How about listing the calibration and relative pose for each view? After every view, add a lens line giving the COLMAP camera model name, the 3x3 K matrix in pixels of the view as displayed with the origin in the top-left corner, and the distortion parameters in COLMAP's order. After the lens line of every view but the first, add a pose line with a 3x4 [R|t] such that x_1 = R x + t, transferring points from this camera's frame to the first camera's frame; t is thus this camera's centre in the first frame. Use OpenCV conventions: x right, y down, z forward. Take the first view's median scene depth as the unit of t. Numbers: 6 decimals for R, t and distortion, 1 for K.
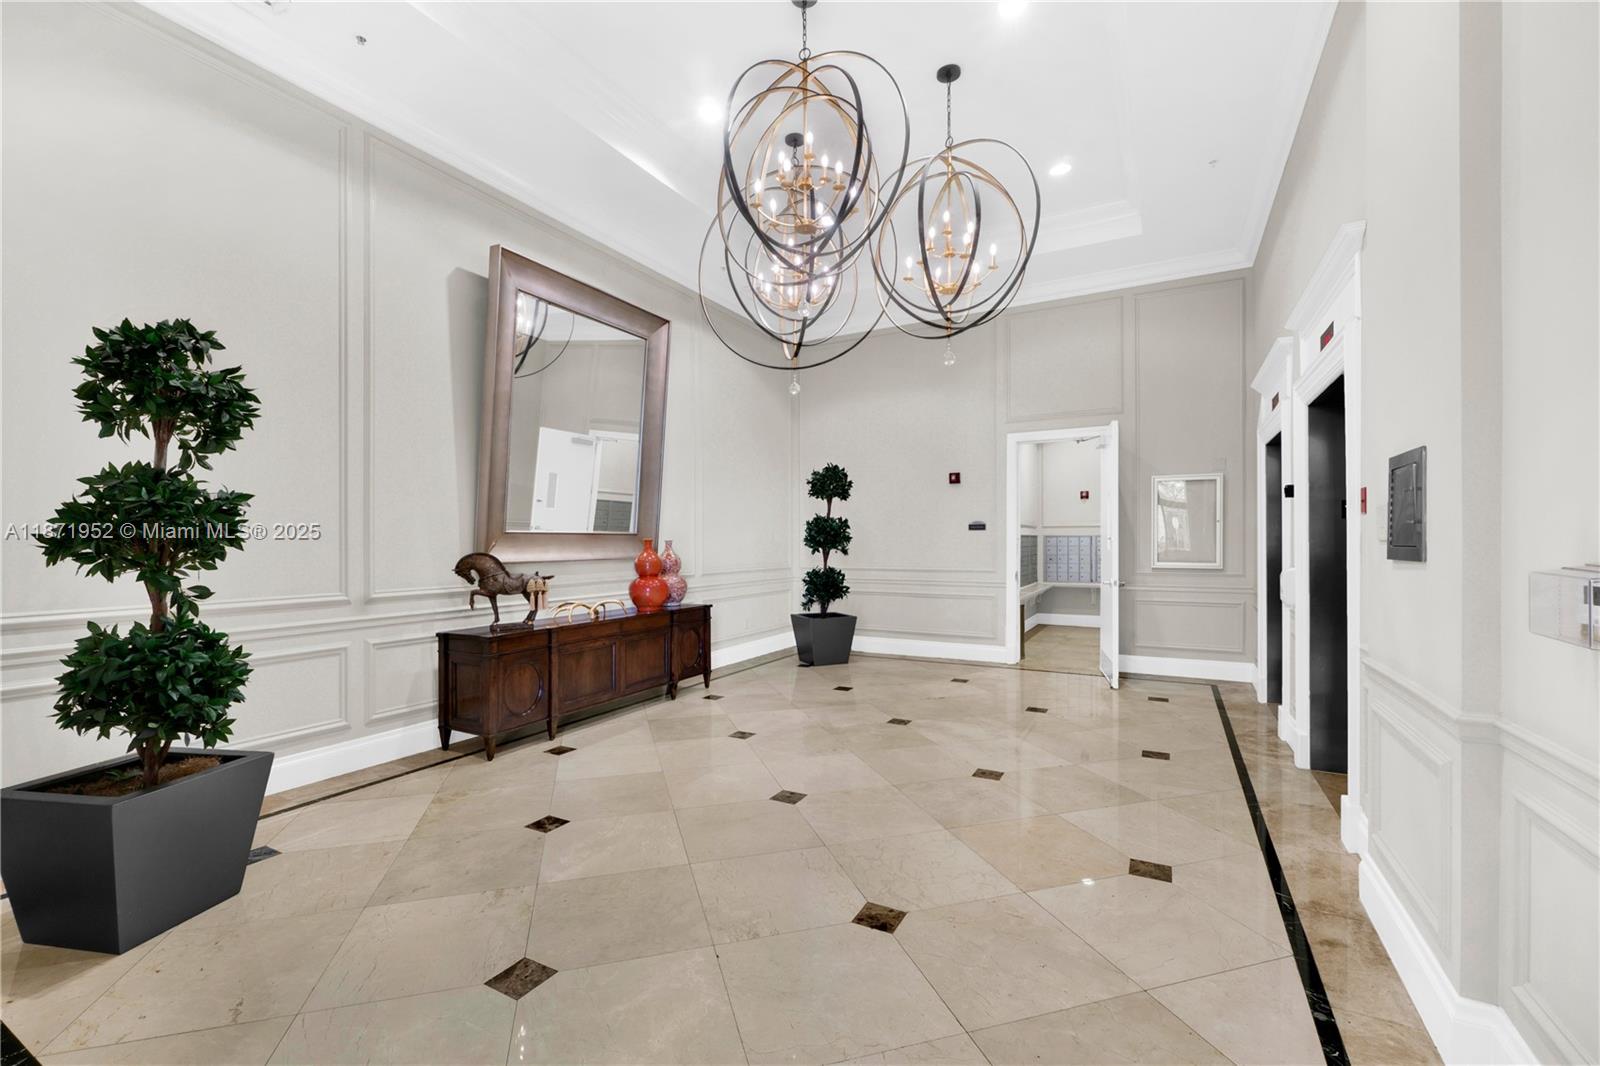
lens RADIAL K [[678.4, 0, 798.1], [0, 678.4, 534.9], [0, 0, 1]] dist [-0.006543, 0.000980]
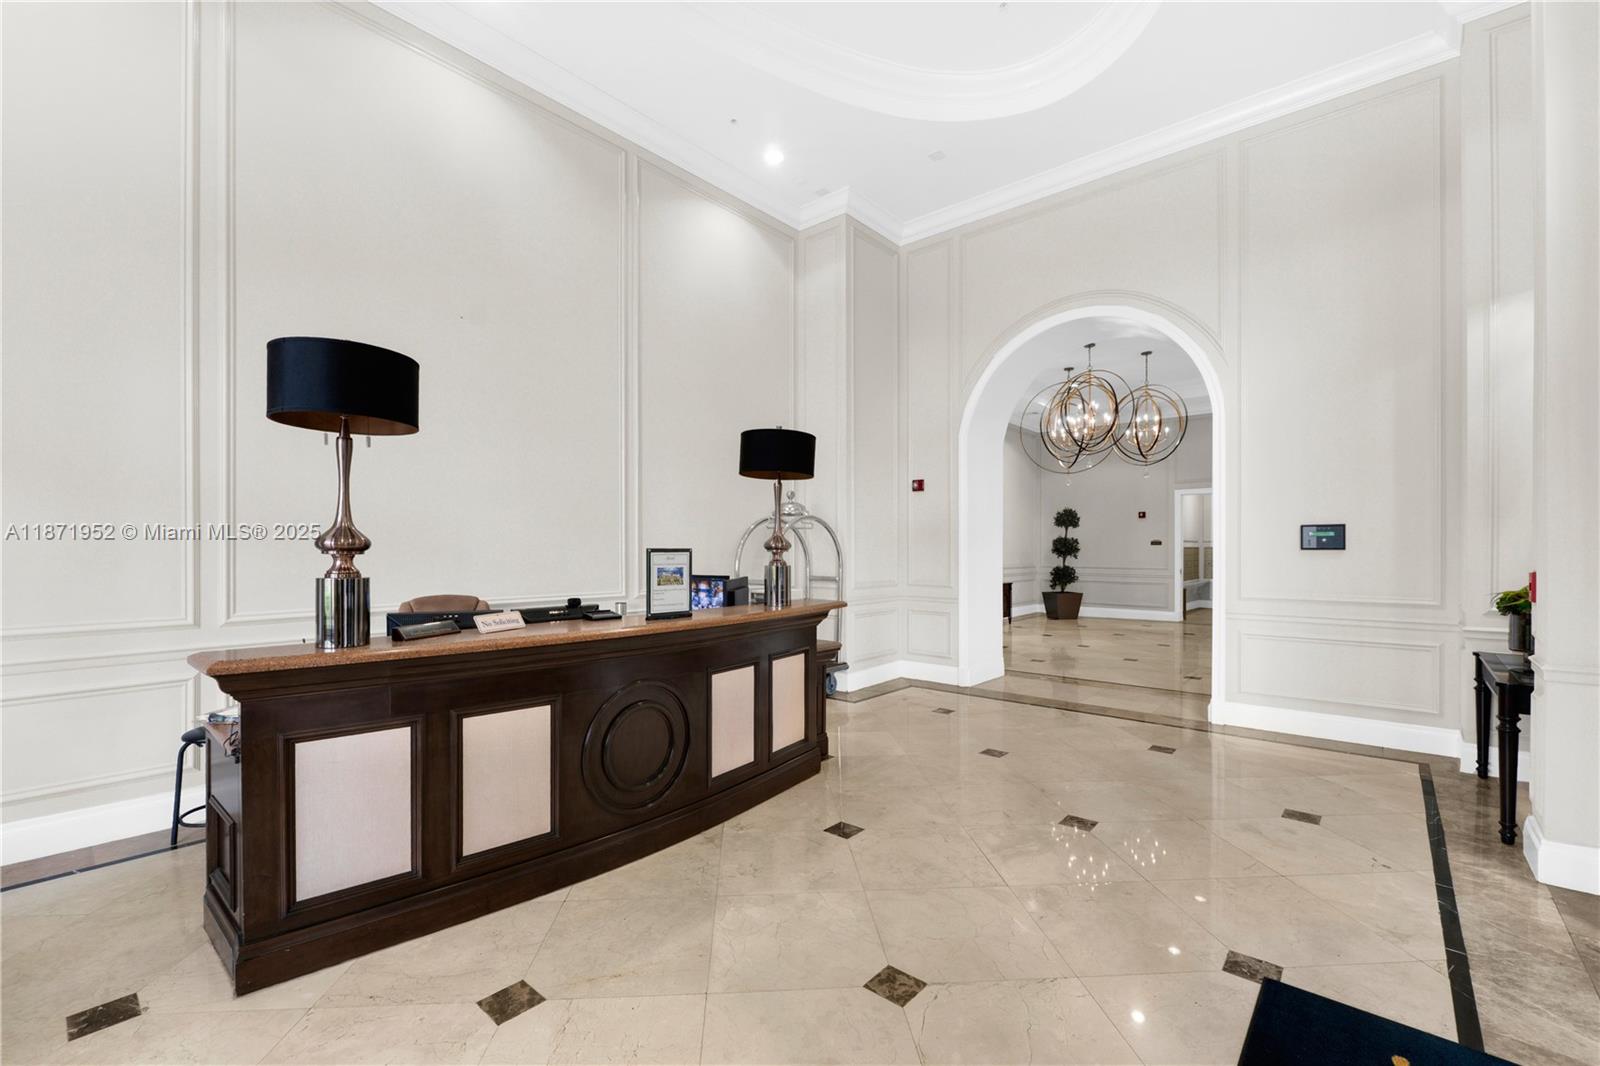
lens RADIAL K [[678.4, 0, 802.6], [0, 678.4, 536.7], [0, 0, 1]] dist [-0.006543, 0.000980]
pose [[0.979200, -0.001276, -0.202892, -0.270821], [-0.000982, 0.999939, -0.011026, -0.007821], [0.202894, 0.010996, 0.979139, -0.883023]]
